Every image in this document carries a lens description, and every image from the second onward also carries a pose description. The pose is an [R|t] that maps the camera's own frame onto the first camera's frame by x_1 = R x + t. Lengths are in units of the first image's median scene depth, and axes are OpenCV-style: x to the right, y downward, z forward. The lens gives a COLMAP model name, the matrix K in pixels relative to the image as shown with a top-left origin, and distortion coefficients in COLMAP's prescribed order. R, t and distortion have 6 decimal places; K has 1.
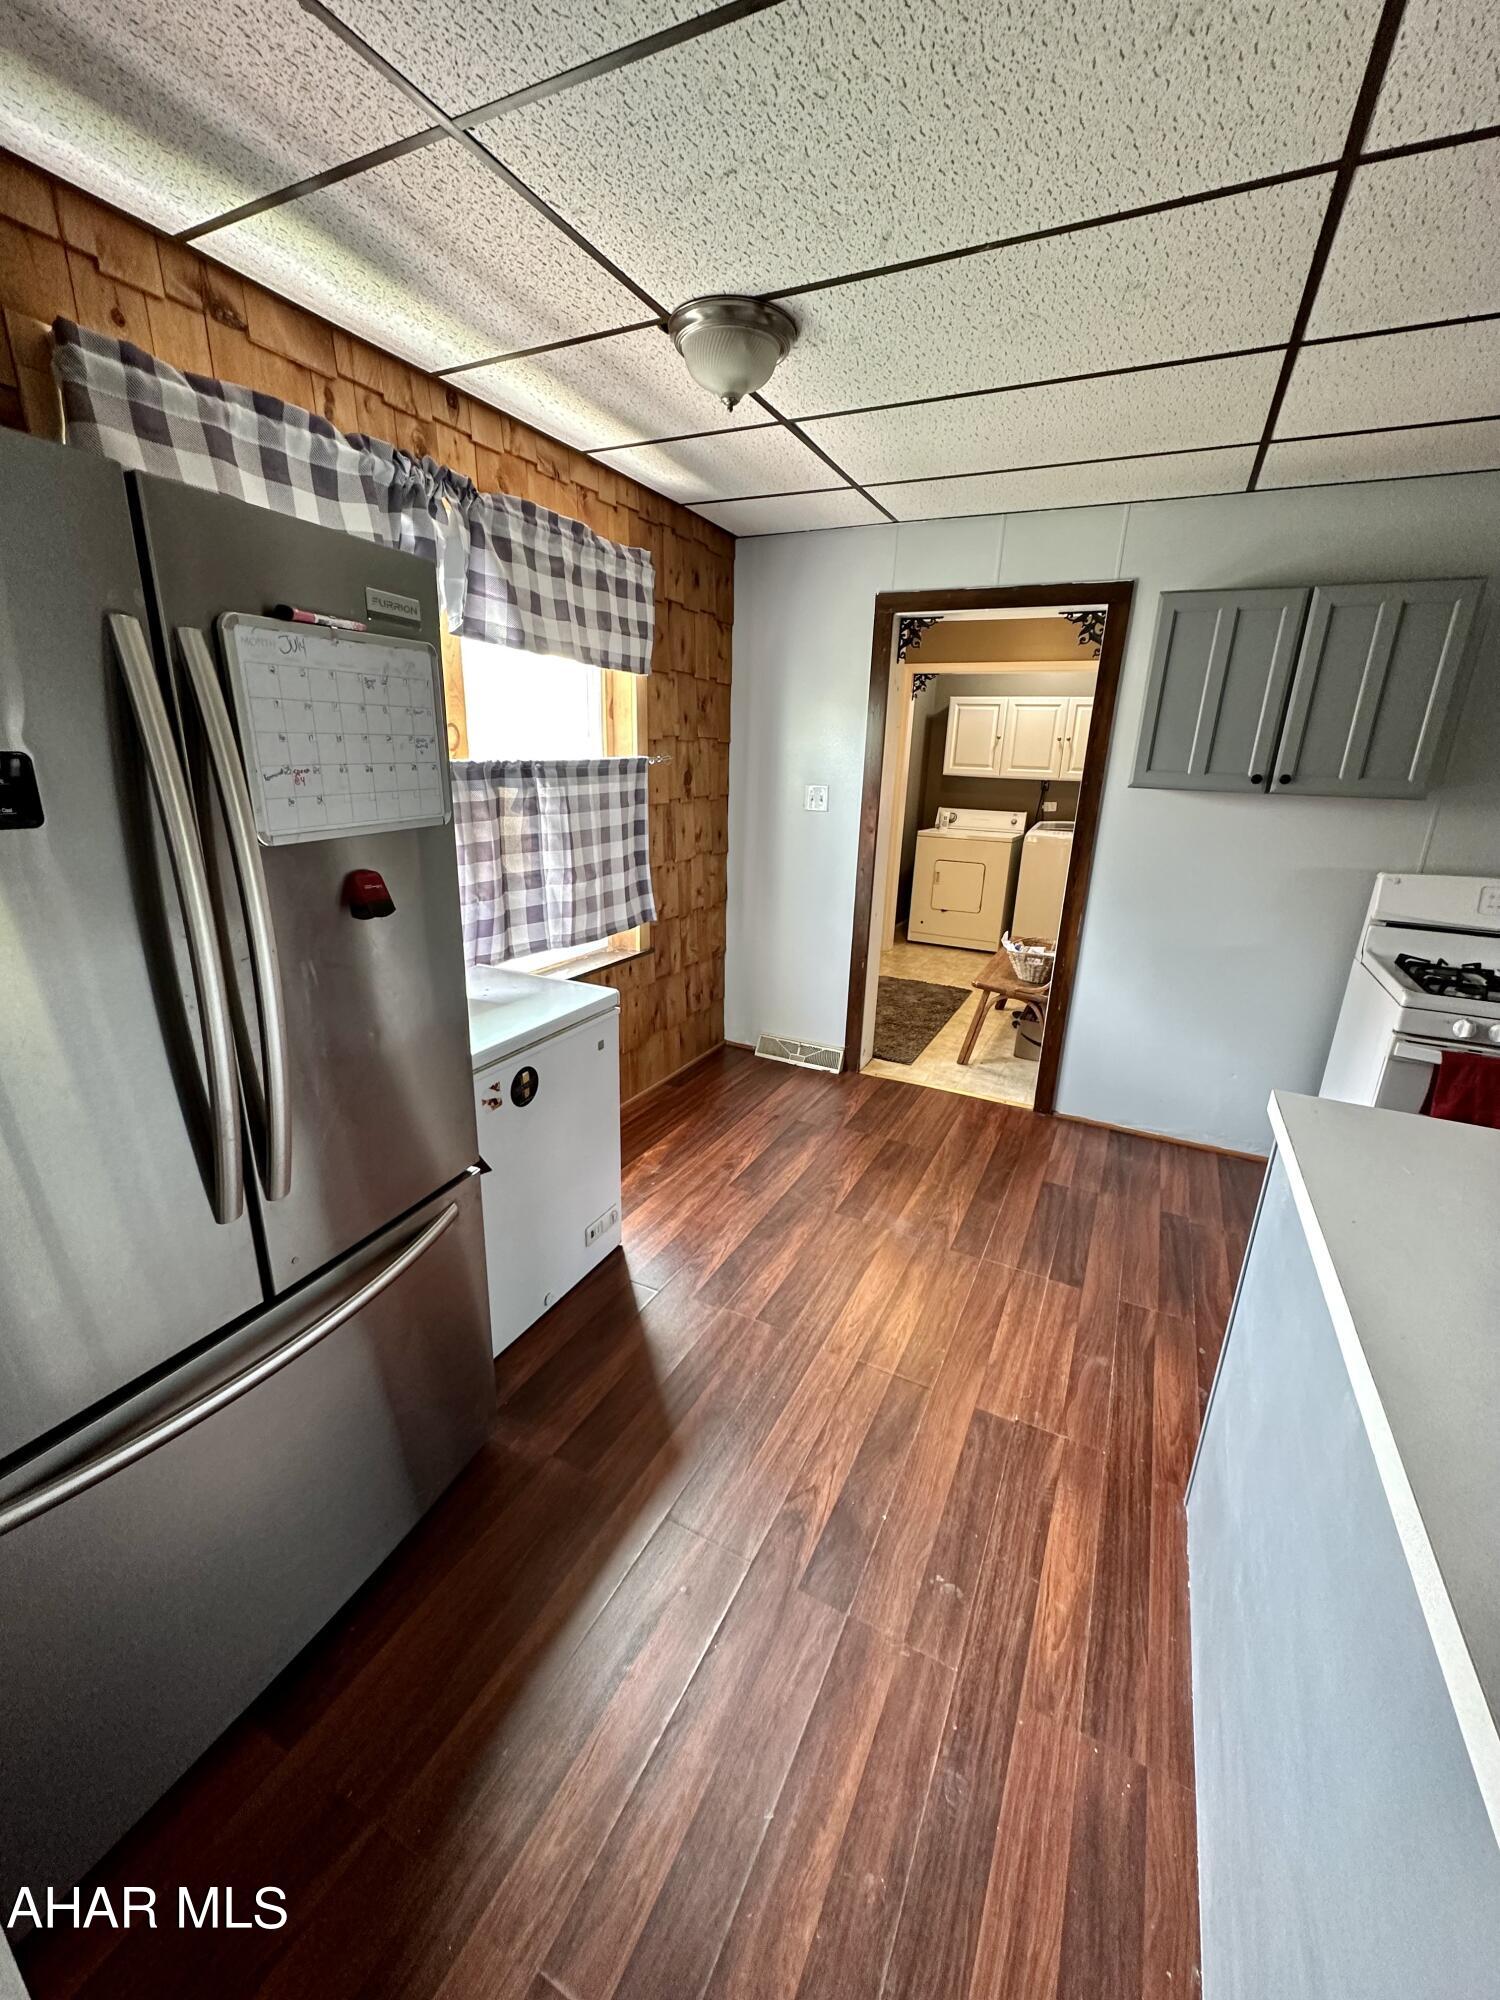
lens RADIAL K [[796.4, 0, 747.2], [0, 796.4, 999.1], [0, 0, 1]] dist [-0.006742, 0.001101]
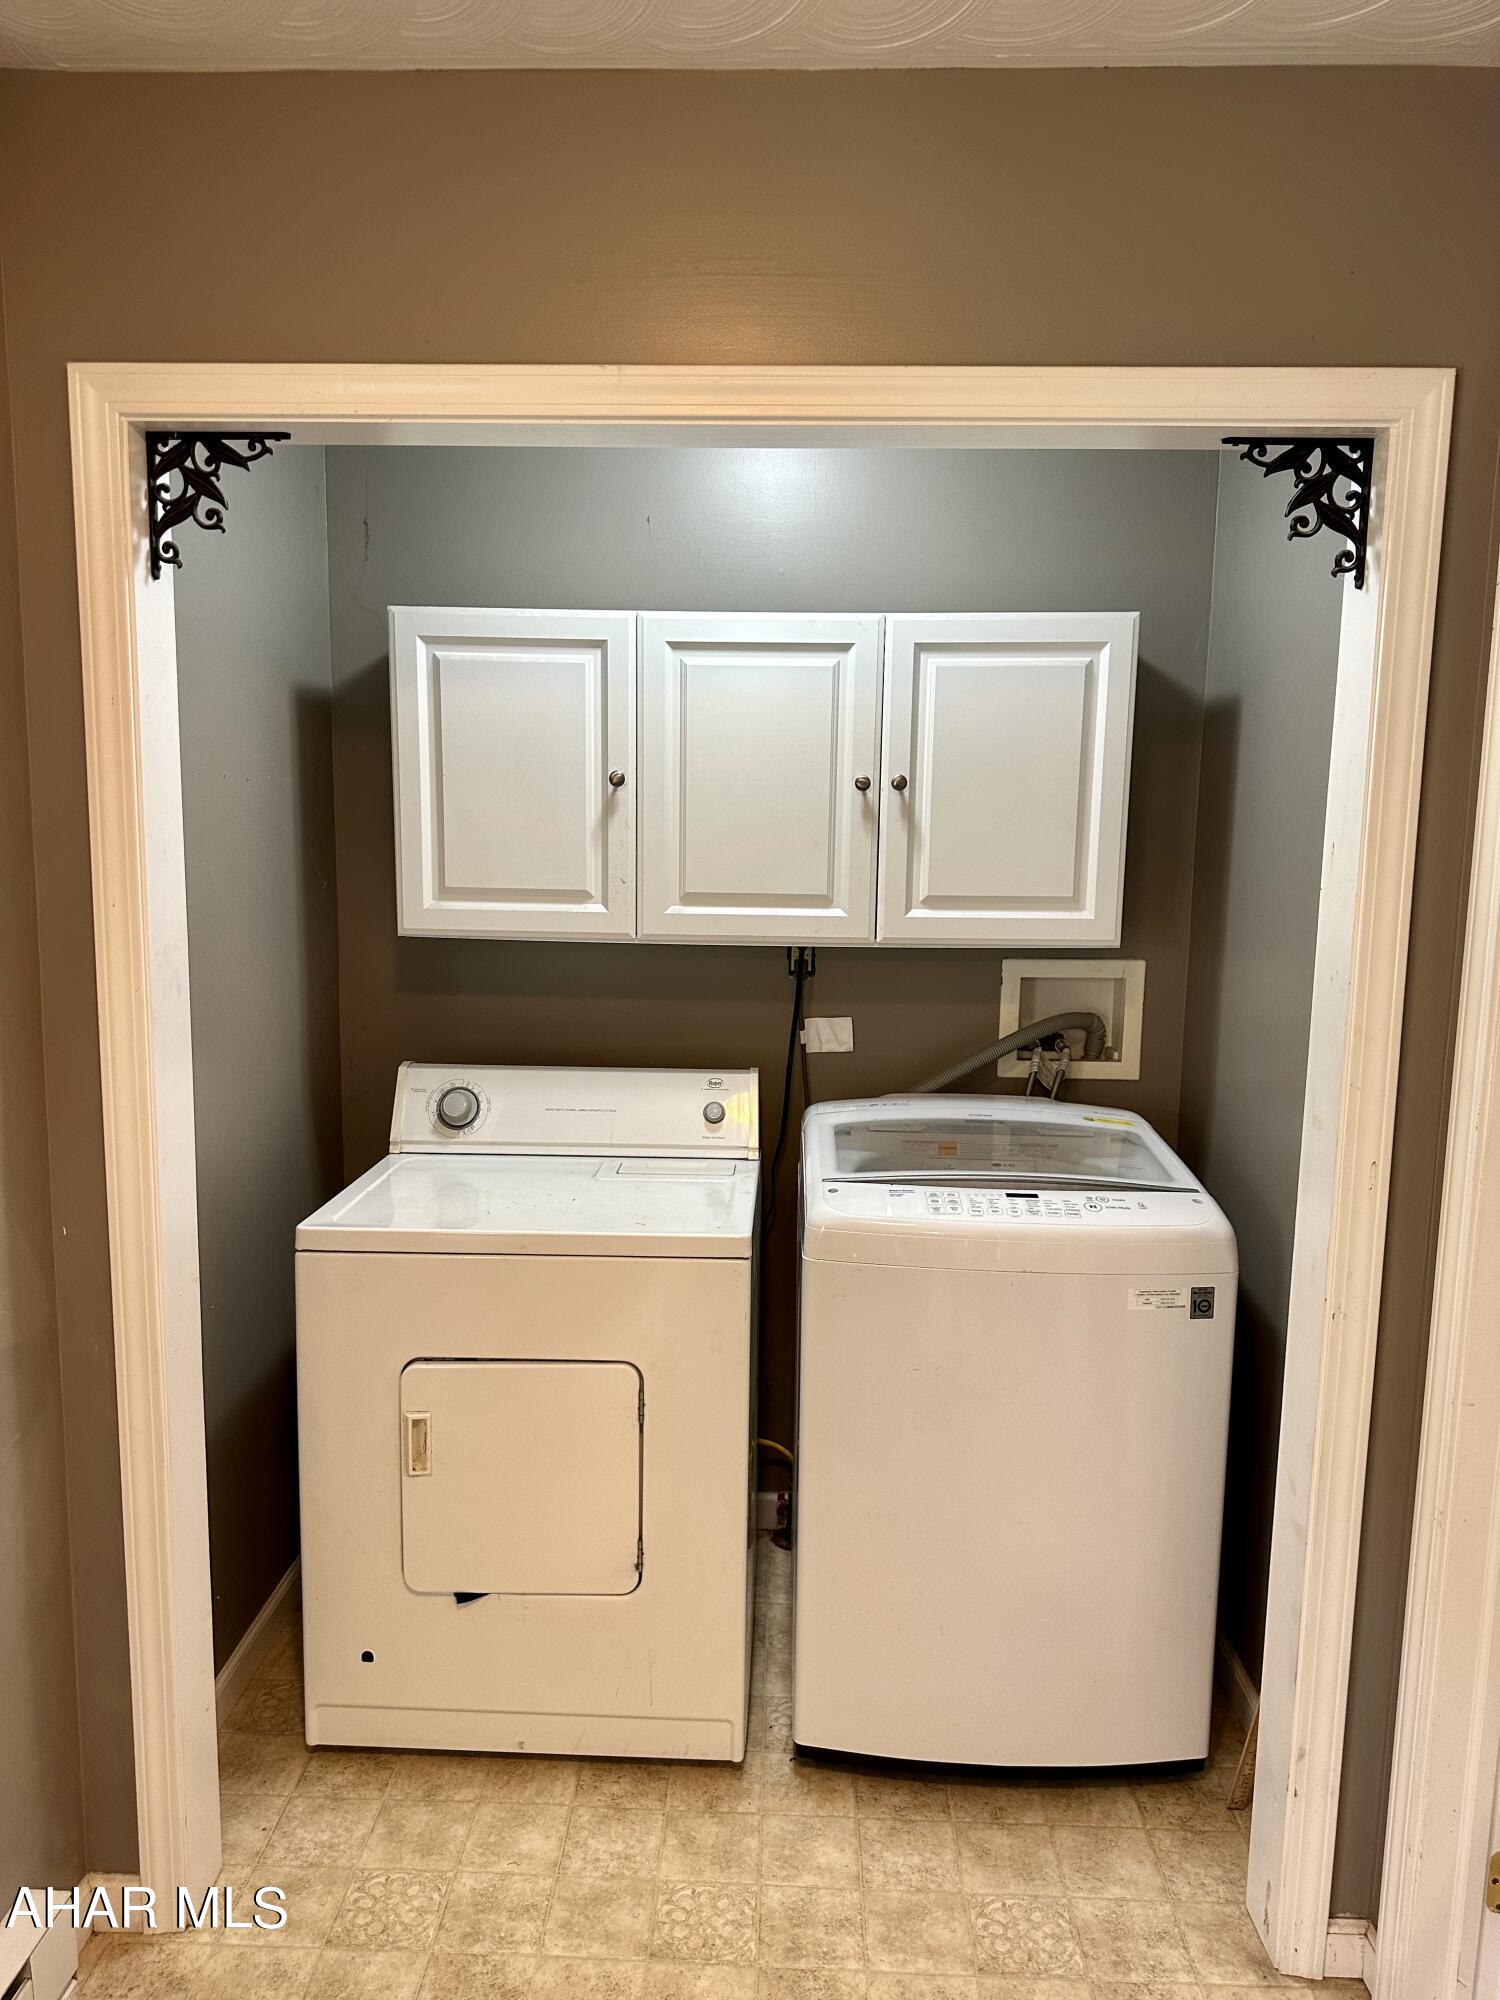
lens RADIAL K [[1407.8, 0, 746.9], [0, 1407.8, 1005.2], [0, 0, 1]] dist [0.061929, 0.000649]
pose [[0.903395, -0.072024, 0.422717, 0.165304], [0.137180, 0.982530, -0.125764, -0.200411], [-0.406274, 0.171603, 0.897493, 0.605310]]
